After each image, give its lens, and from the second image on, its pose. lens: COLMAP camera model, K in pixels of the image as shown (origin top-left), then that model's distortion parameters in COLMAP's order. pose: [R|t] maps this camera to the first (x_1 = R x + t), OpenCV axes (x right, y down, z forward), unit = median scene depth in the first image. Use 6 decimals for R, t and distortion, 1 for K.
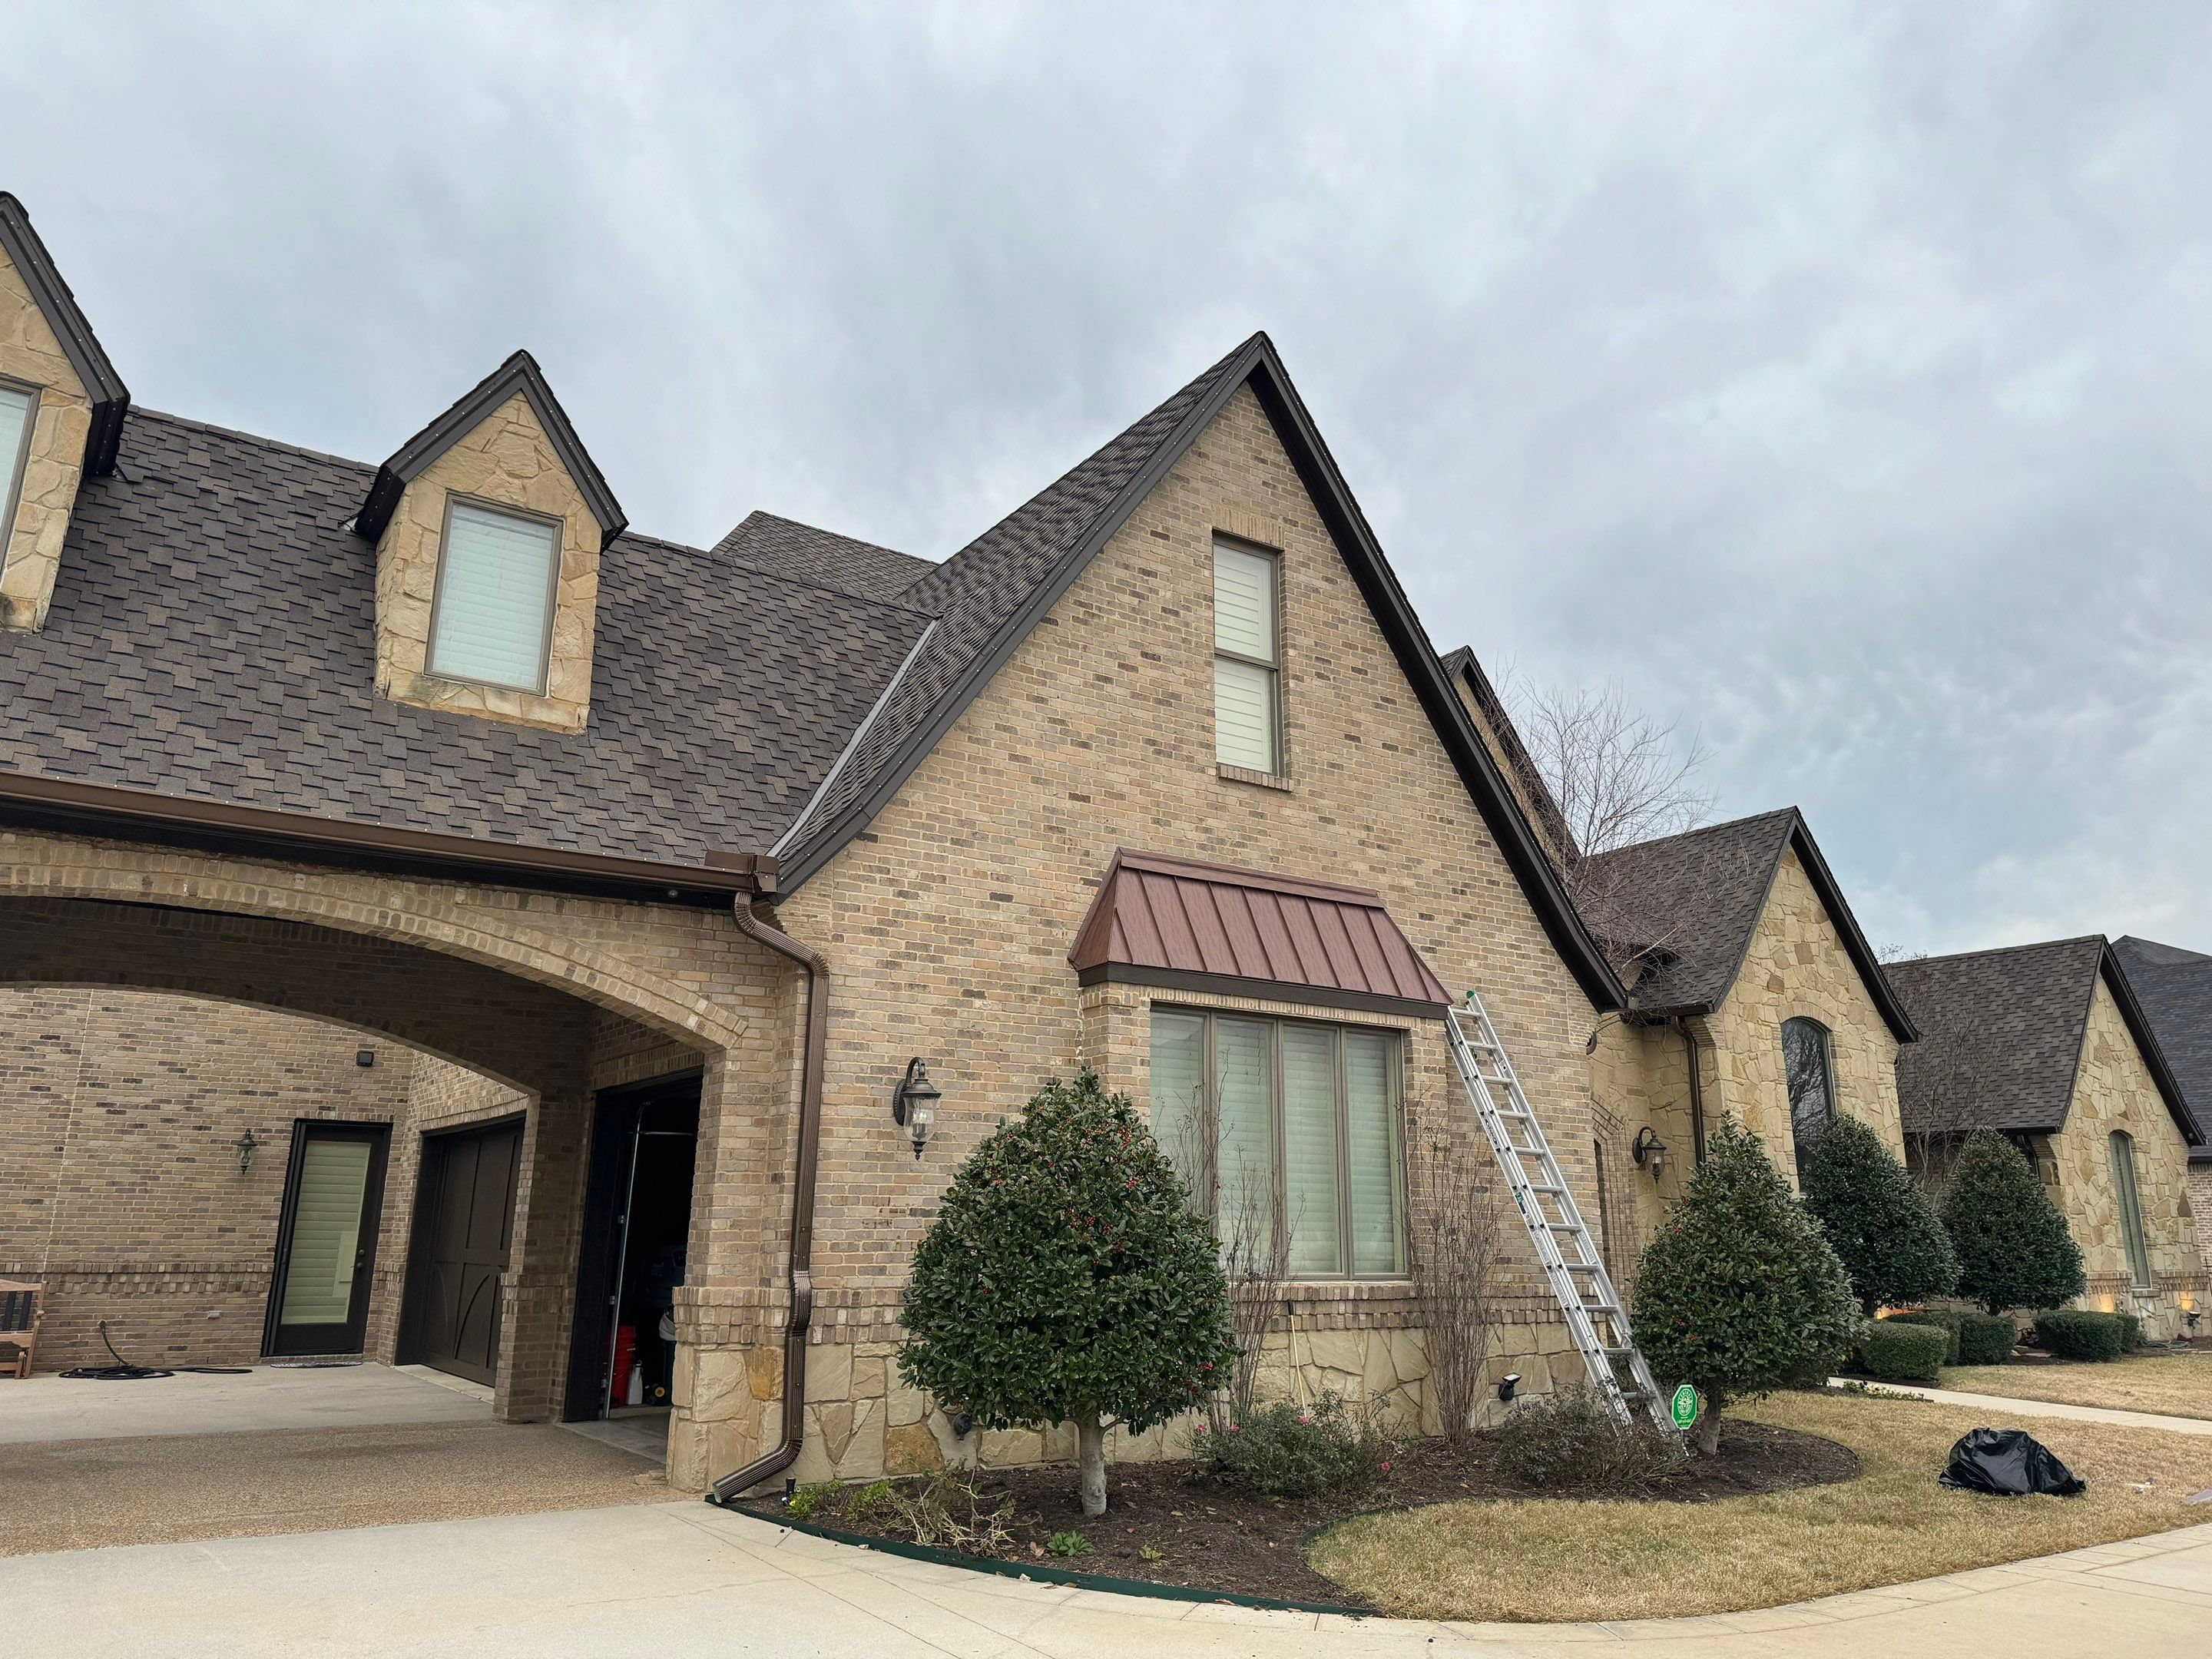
lens RADIAL K [[1521.5, 0, 1104.3], [0, 1521.5, 823.3], [0, 0, 1]] dist [0.192641, -0.354396]
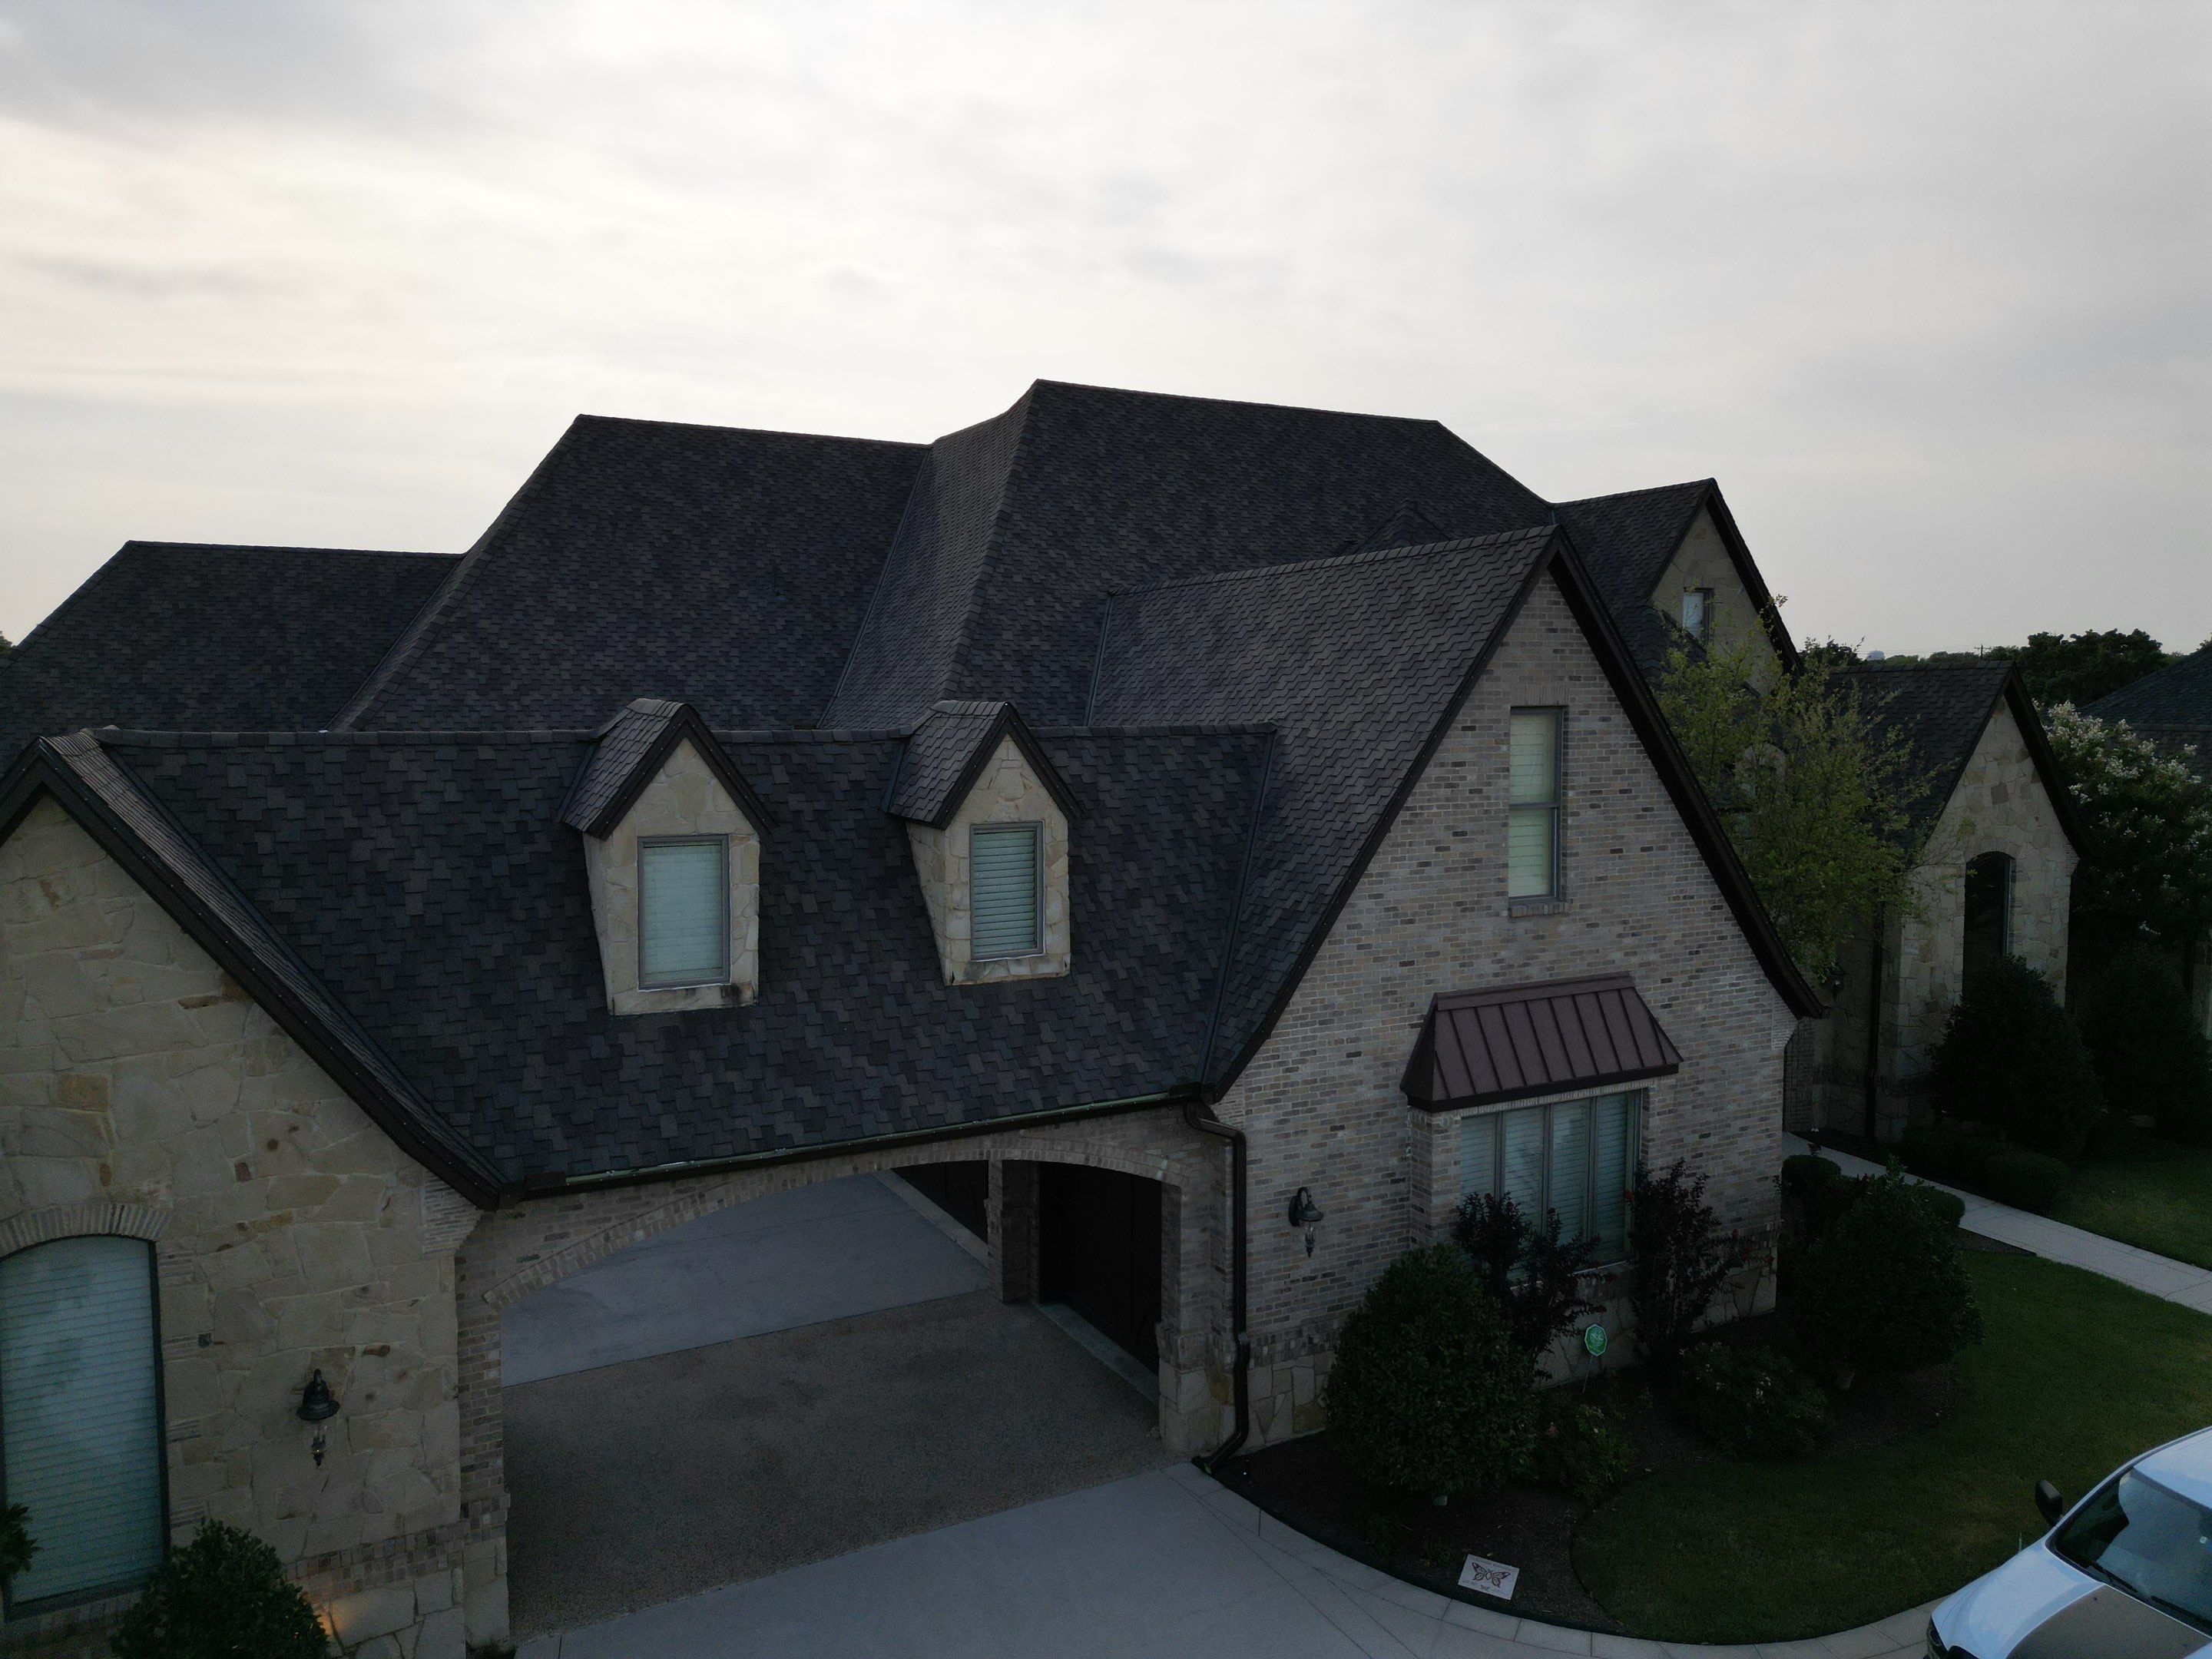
lens RADIAL K [[1534.5, 0, 1100.8], [0, 1534.5, 830.1], [0, 0, 1]] dist [0.107727, -0.119505]
pose [[0.993755, -0.002657, -0.111555, -0.126527], [0.040137, 0.941314, 0.335136, -0.566532], [0.104118, -0.337521, 0.935542, -0.244614]]
